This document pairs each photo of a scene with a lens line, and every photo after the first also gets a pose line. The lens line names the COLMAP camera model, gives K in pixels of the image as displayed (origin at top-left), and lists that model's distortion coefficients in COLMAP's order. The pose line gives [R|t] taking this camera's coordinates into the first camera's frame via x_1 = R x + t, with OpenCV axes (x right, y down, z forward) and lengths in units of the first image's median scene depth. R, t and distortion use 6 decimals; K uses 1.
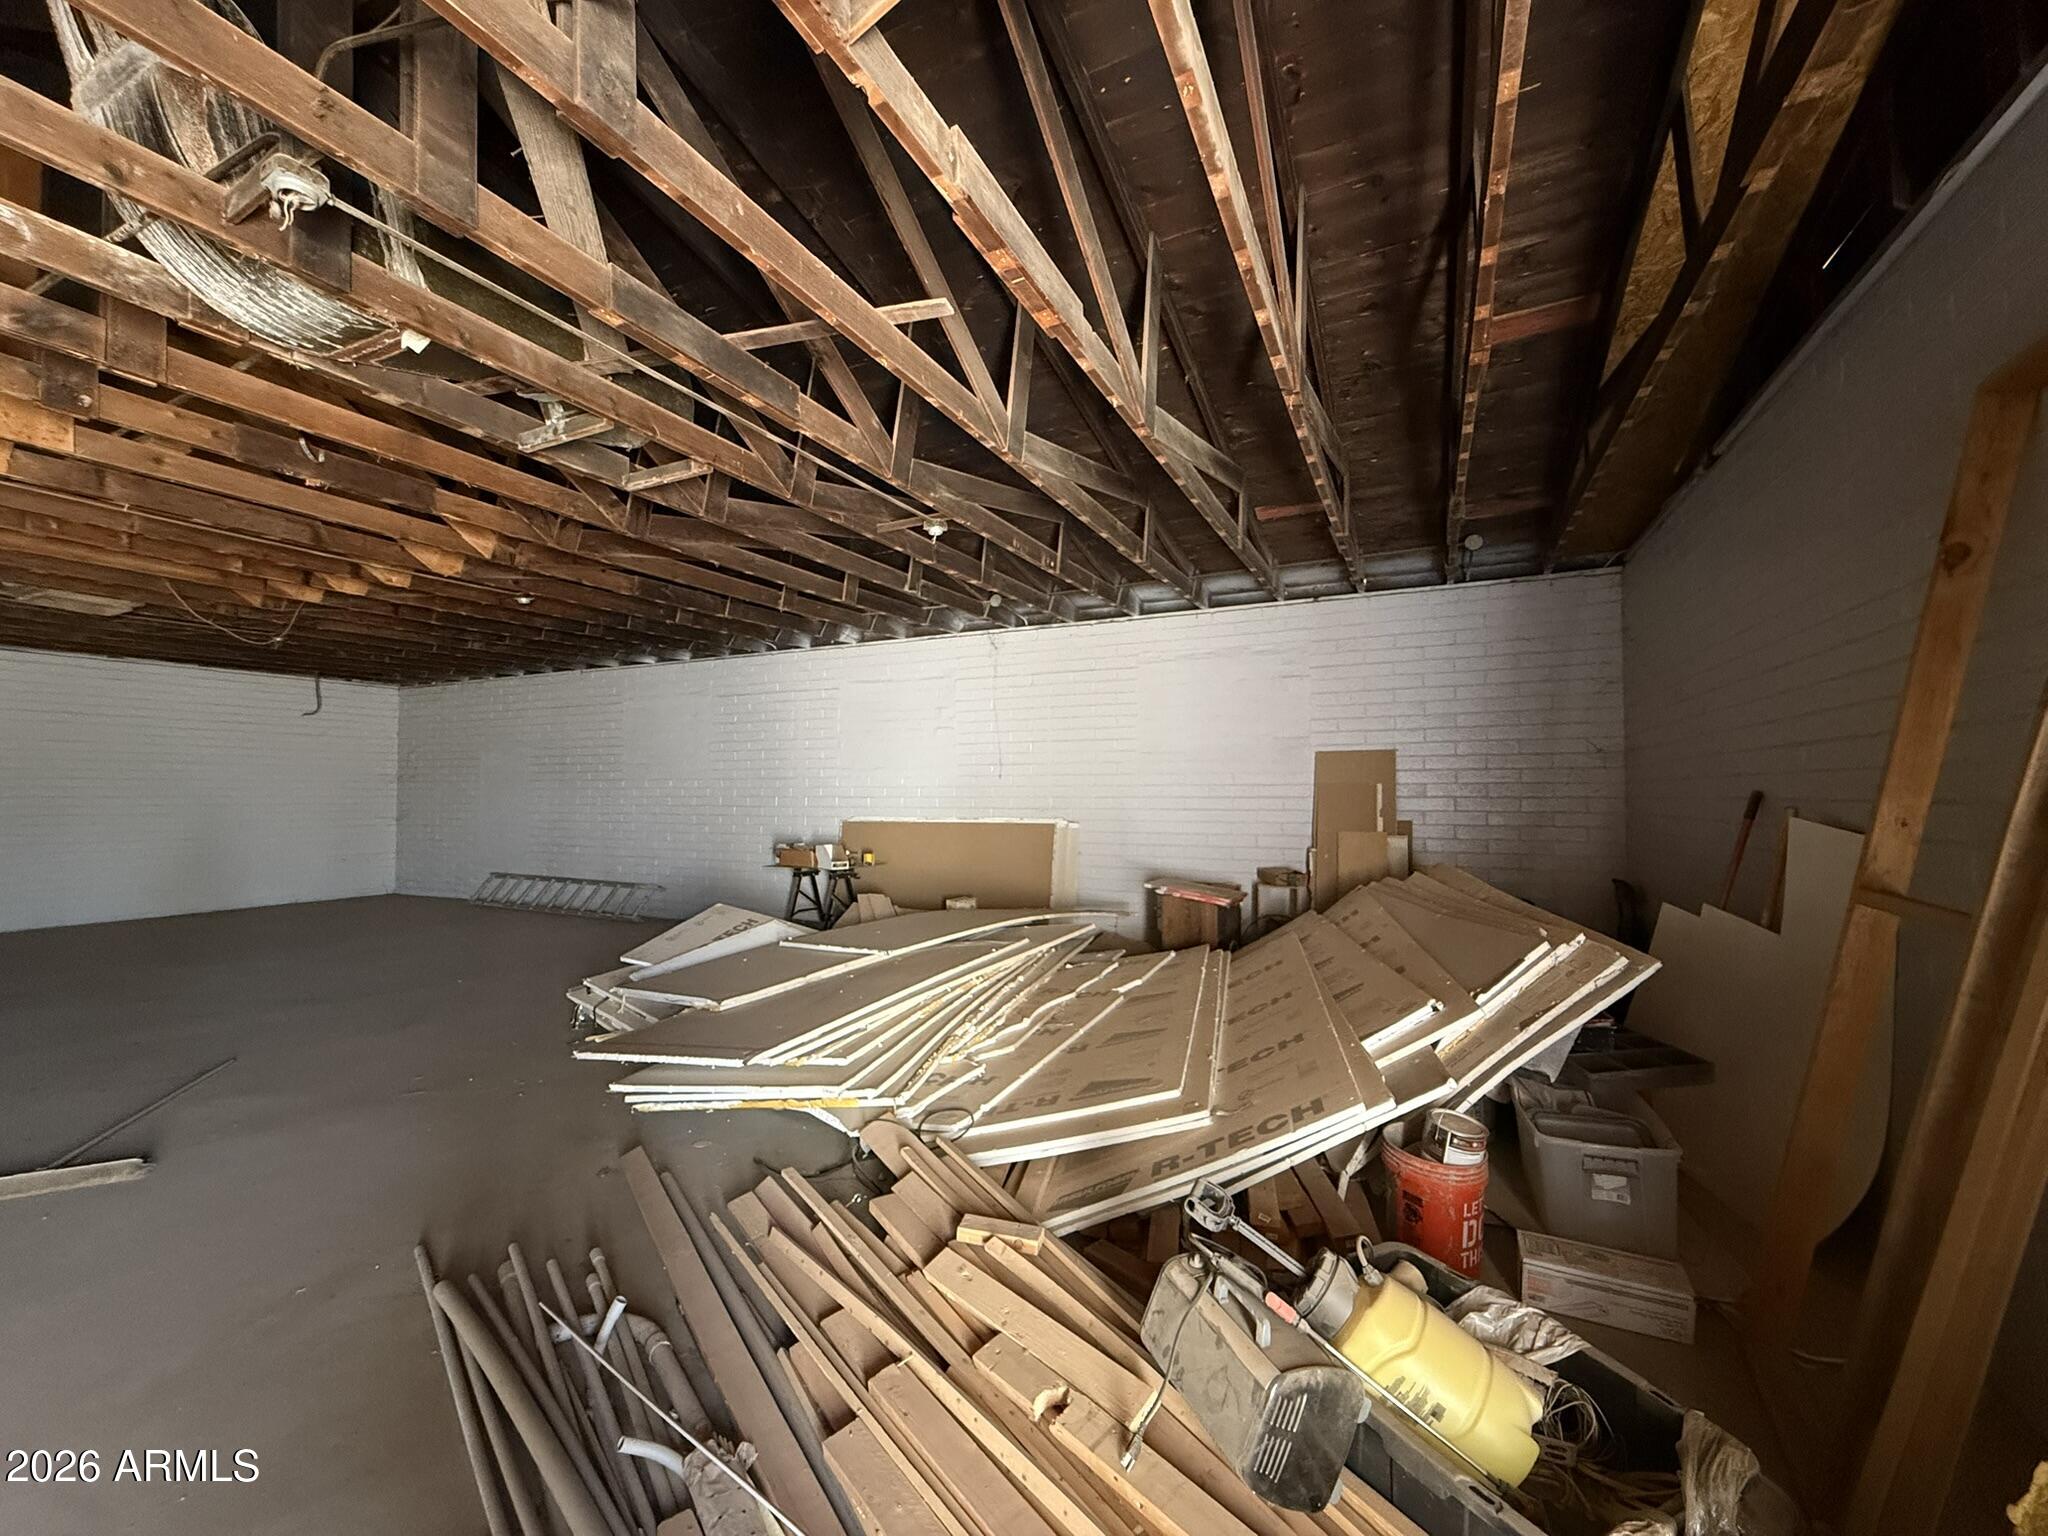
lens RADIAL K [[814.0, 0, 1024.0], [0, 814.0, 769.8], [0, 0, 1]] dist [-0.000396, -0.000221]
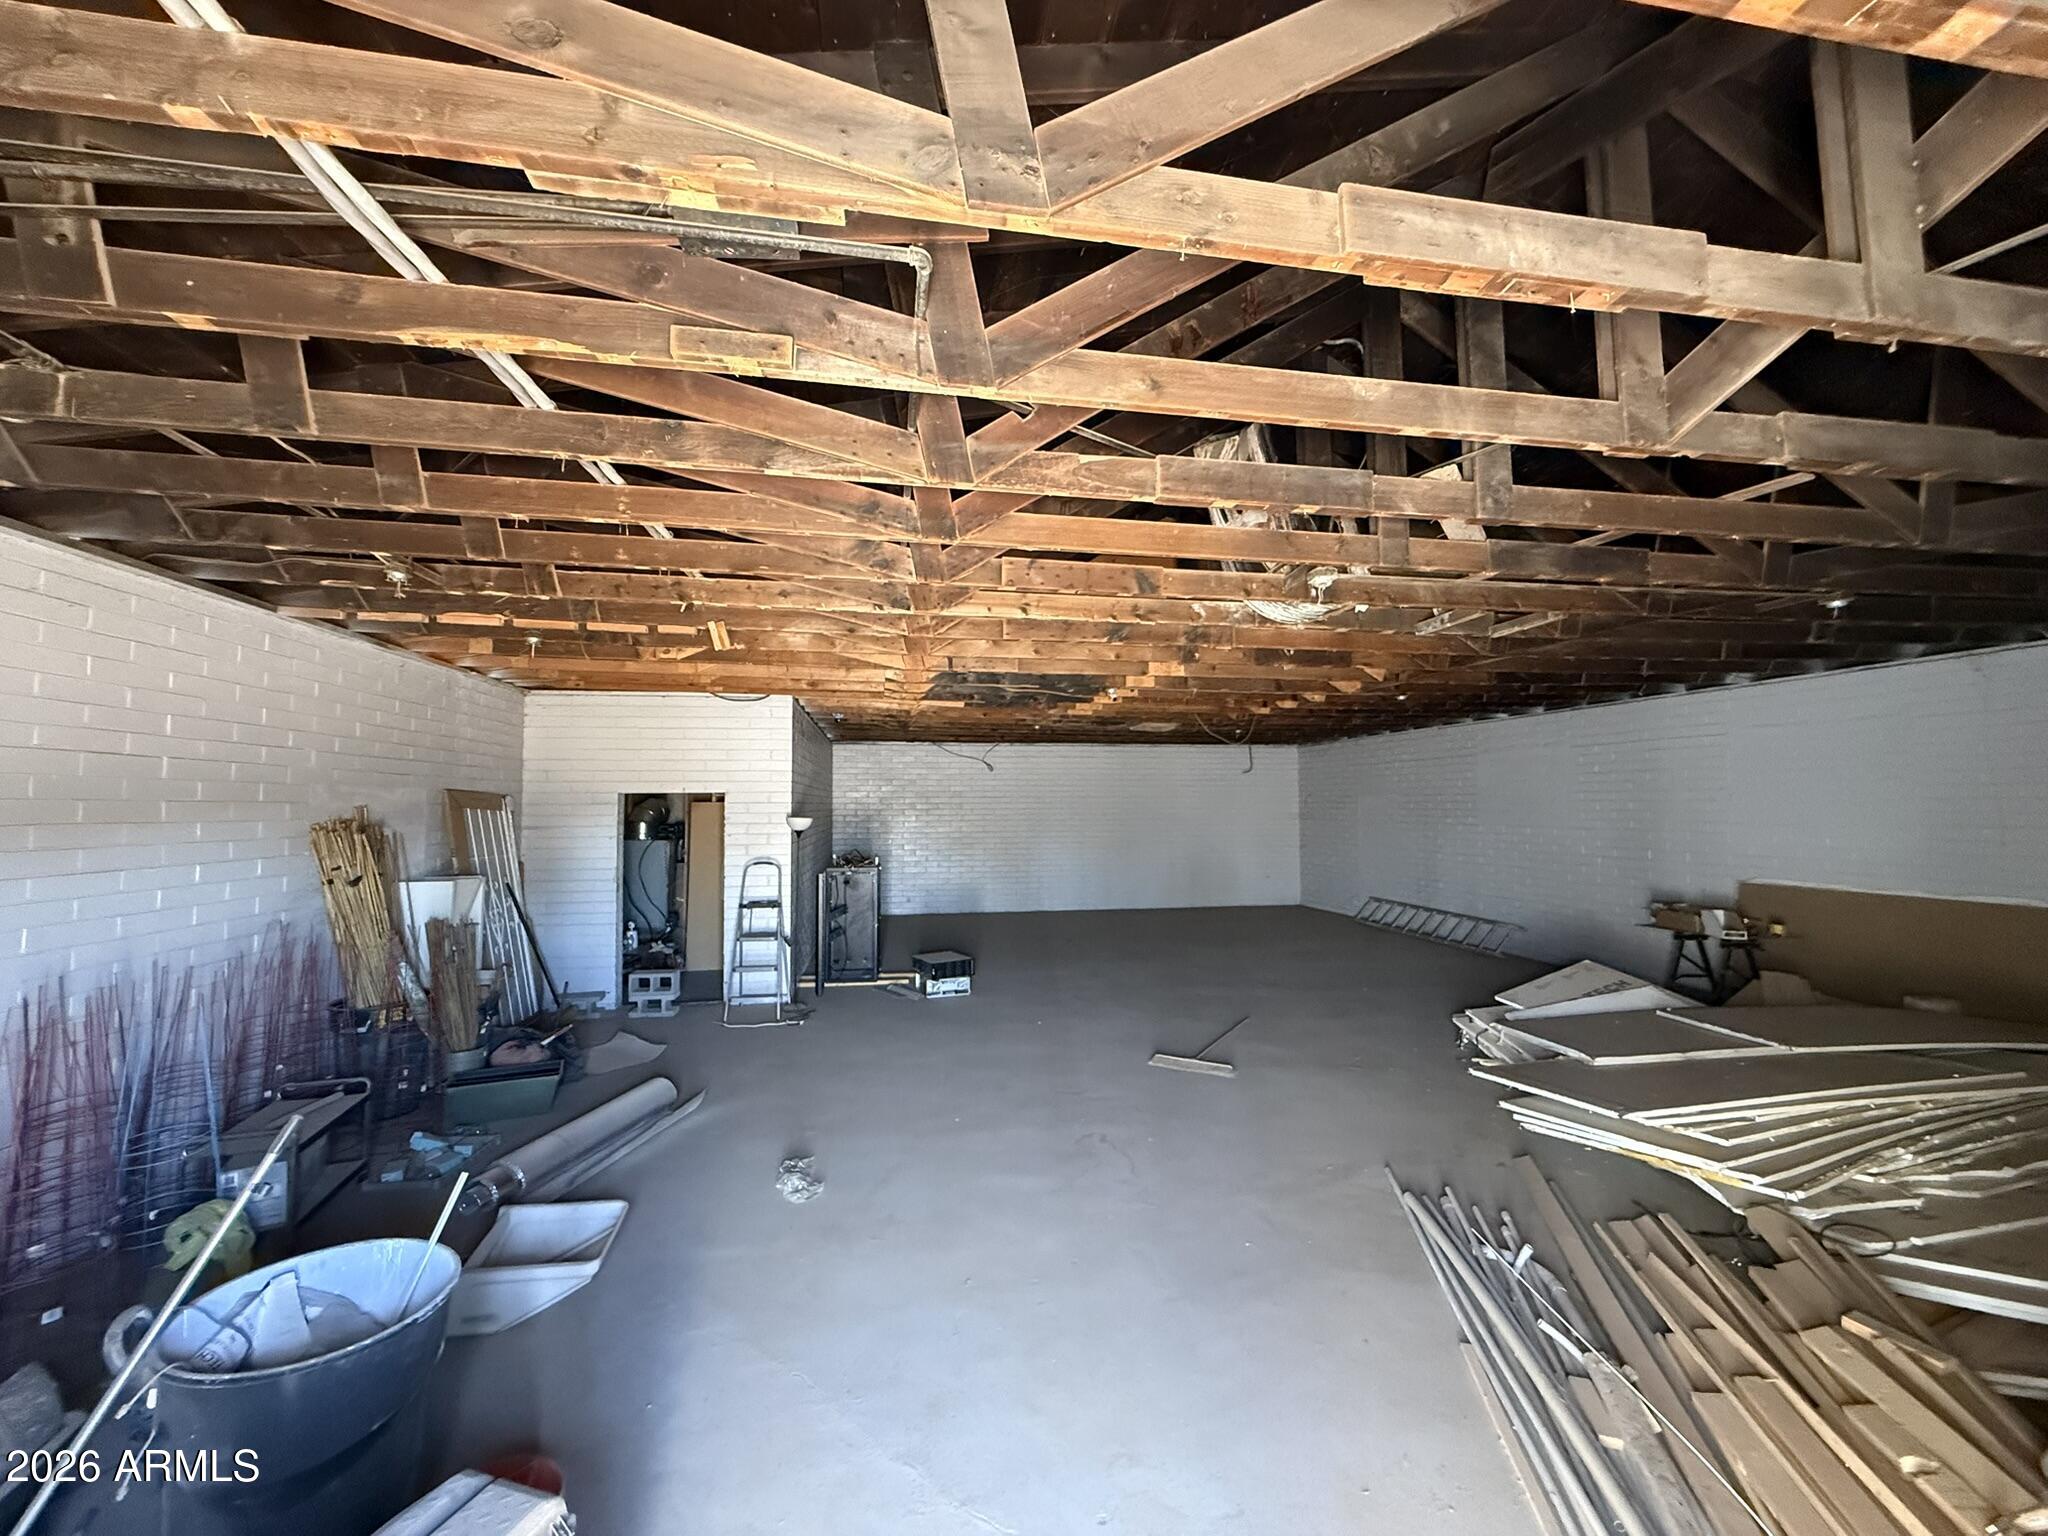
lens RADIAL K [[814.0, 0, 1024.0], [0, 814.0, 769.8], [0, 0, 1]] dist [-0.000396, -0.000221]
pose [[0.577927, -0.036564, -0.815269, 0.137270], [0.024032, 0.999325, -0.027783, -0.130441], [0.815734, -0.003536, 0.578416, -0.386113]]
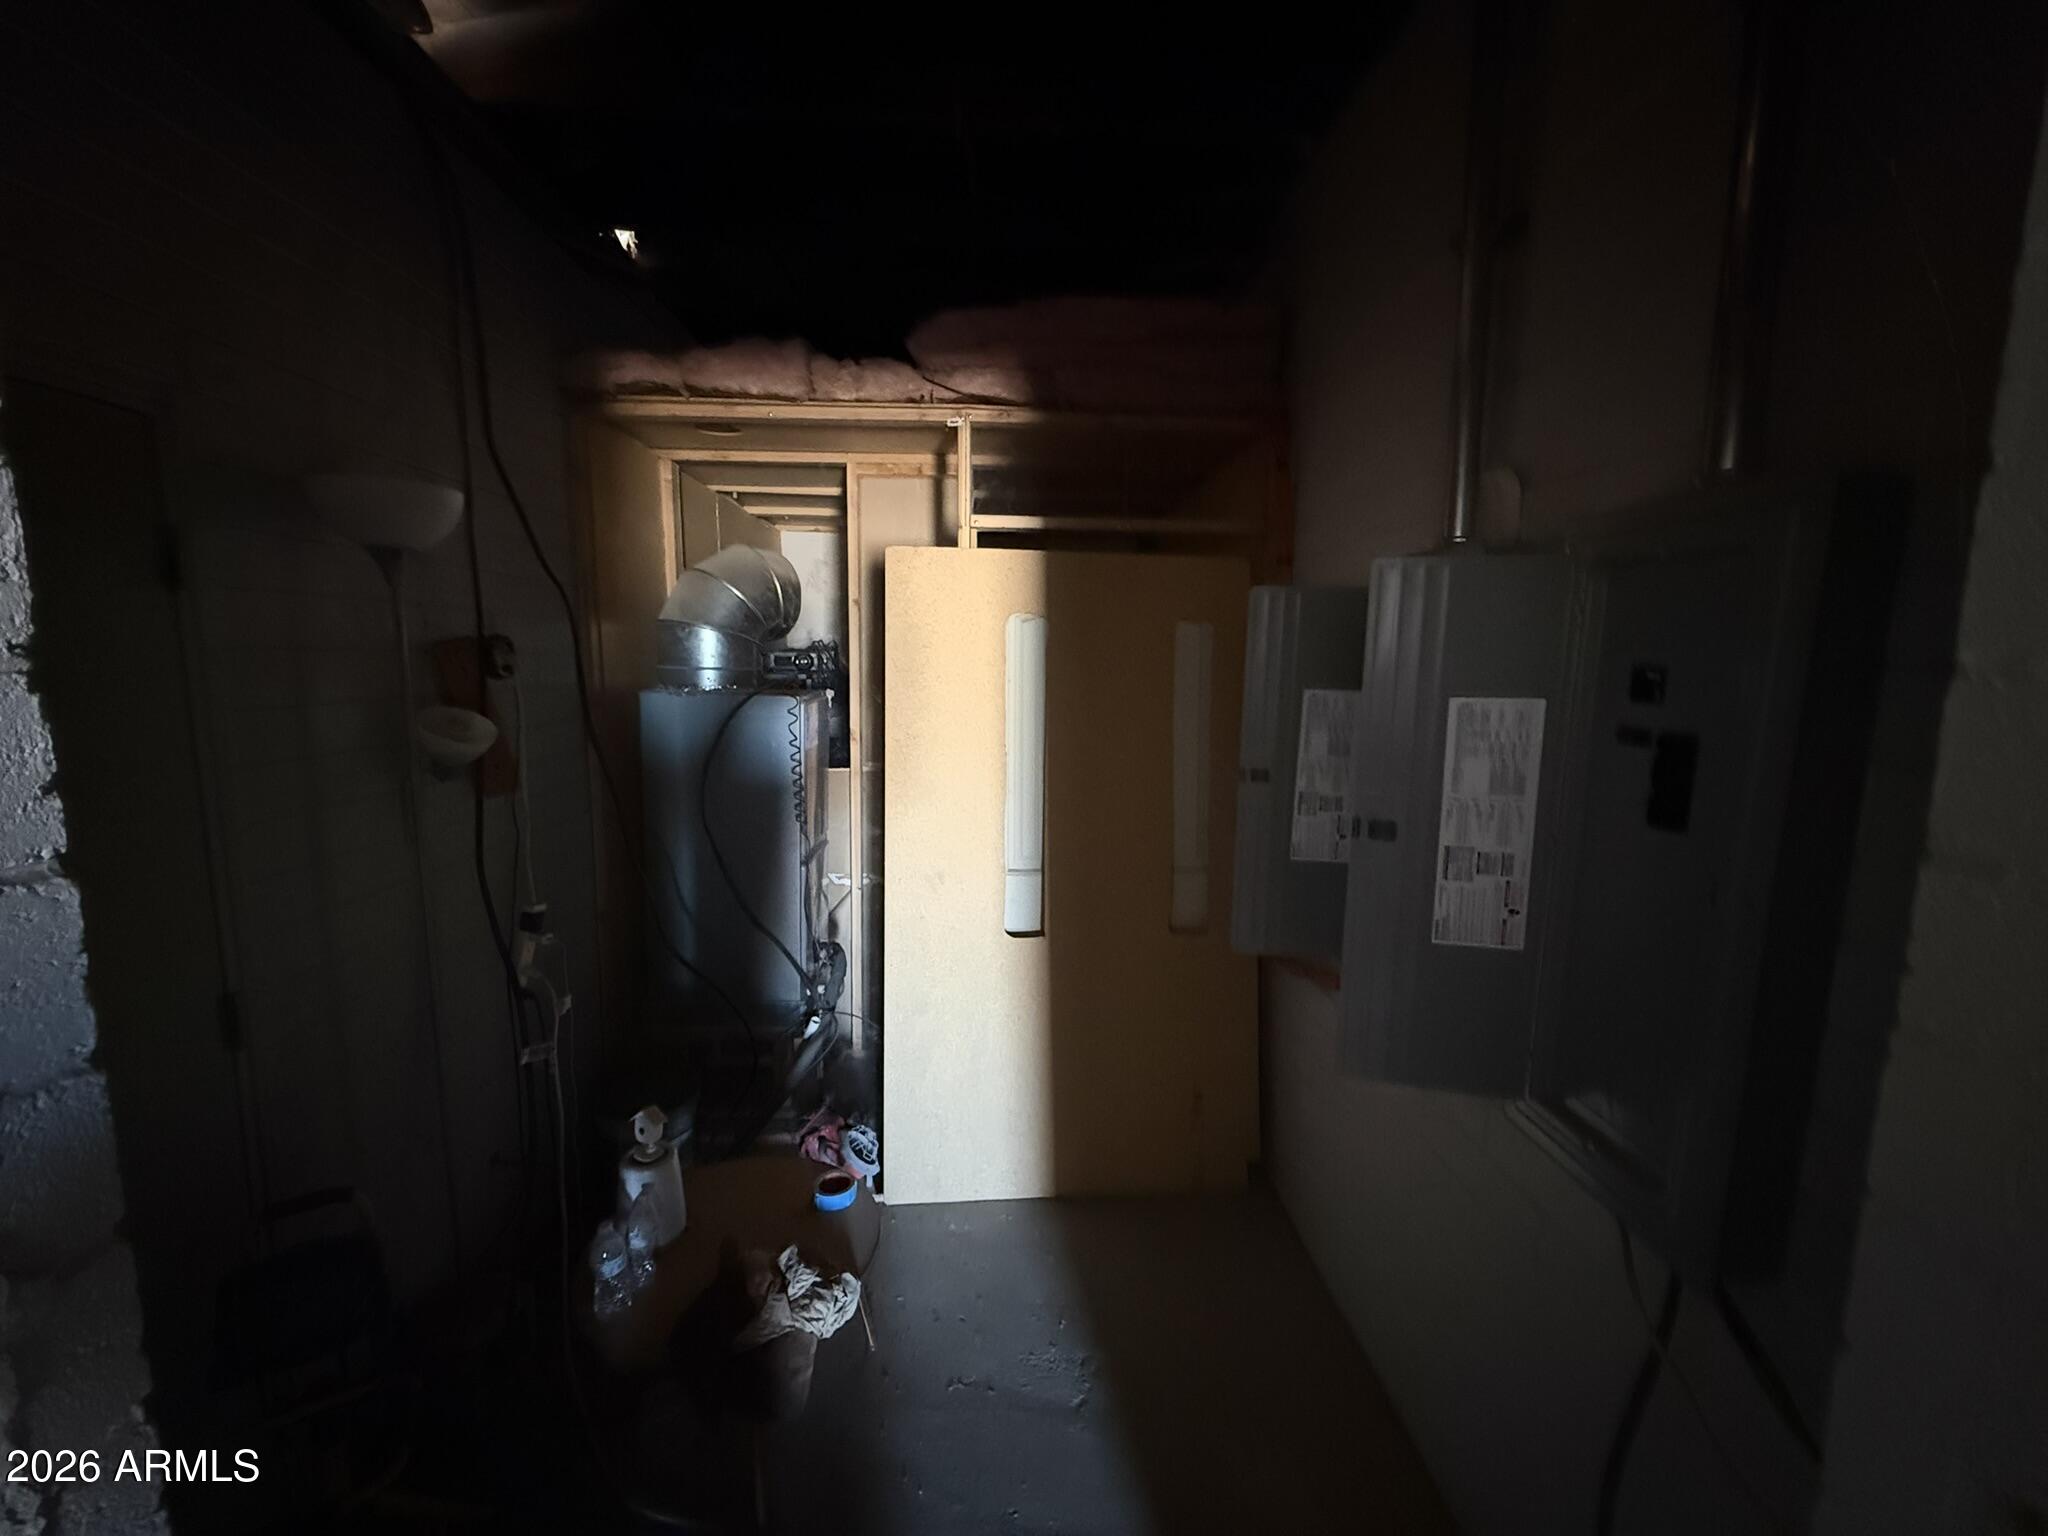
lens RADIAL K [[821.0, 0, 1021.7], [0, 821.0, 776.9], [0, 0, 1]] dist [-0.000183, 0.000249]
pose [[0.467341, 0.135418, -0.873644, -2.203209], [0.007400, 0.987565, 0.157034, -0.036552], [0.884046, -0.079853, 0.460528, 0.083130]]
